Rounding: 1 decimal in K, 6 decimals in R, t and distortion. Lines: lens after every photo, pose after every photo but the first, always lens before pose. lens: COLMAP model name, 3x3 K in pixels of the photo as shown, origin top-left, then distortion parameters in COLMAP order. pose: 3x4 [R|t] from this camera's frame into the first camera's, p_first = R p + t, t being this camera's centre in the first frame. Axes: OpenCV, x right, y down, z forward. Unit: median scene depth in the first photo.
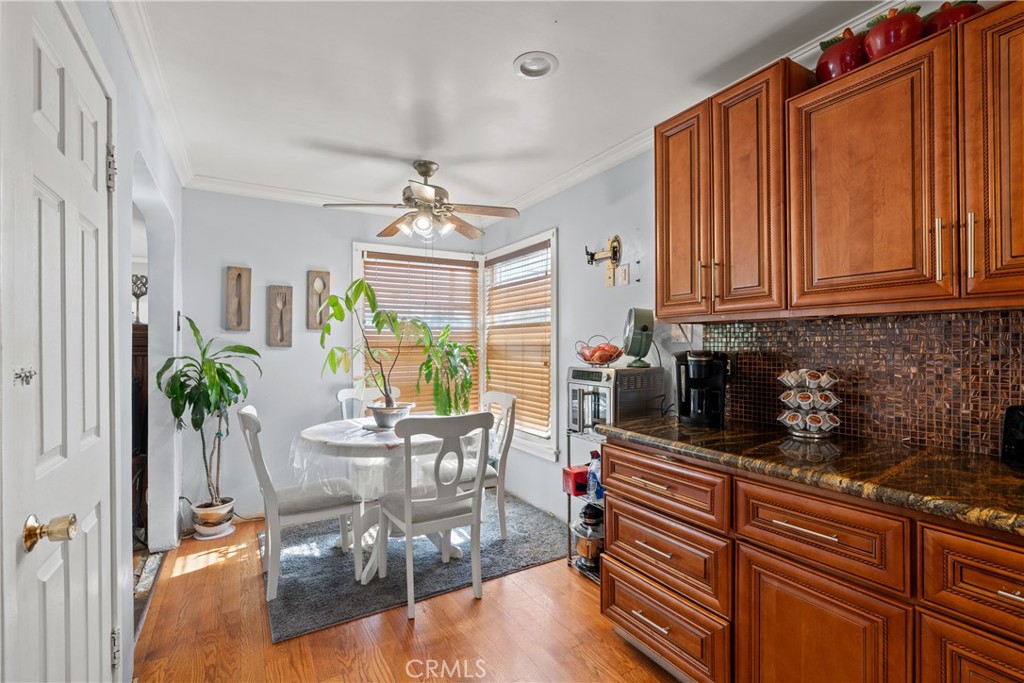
lens RADIAL K [[465.0, 0, 511.3], [0, 465.0, 345.7], [0, 0, 1]] dist [0.001613, 0.000111]
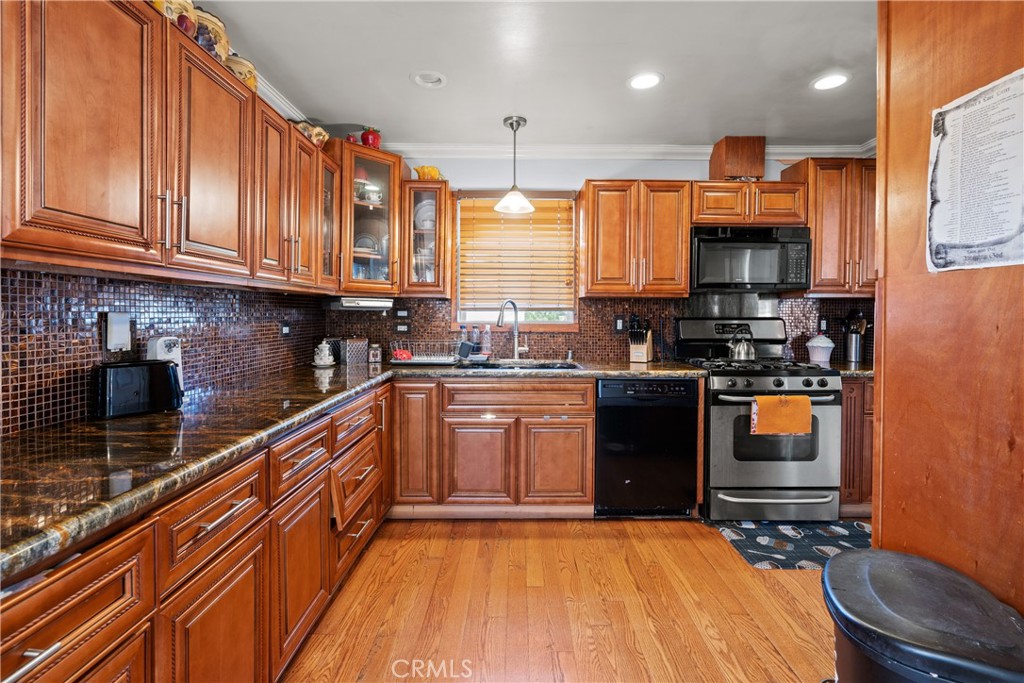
lens RADIAL K [[468.8, 0, 515.3], [0, 468.8, 317.0], [0, 0, 1]] dist [-0.000421, -0.000068]
pose [[-0.863076, 0.005095, 0.505049, -0.218587], [0.006759, 0.999976, 0.001464, 0.008960], [-0.505029, 0.004677, -0.863090, 0.565081]]
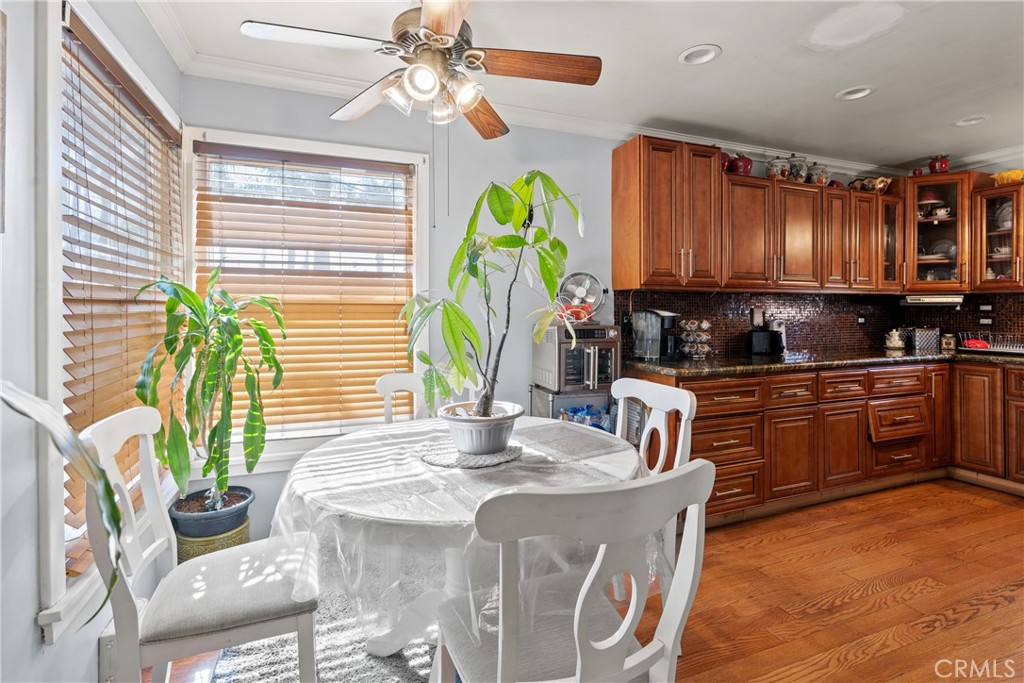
lens RADIAL K [[468.8, 0, 515.3], [0, 468.8, 317.0], [0, 0, 1]] dist [-0.000421, -0.000068]
pose [[0.161916, 0.002192, 0.986802, -0.618144], [0.002009, 0.999995, -0.002551, 0.019628], [-0.986803, 0.002395, 0.161911, 0.683873]]
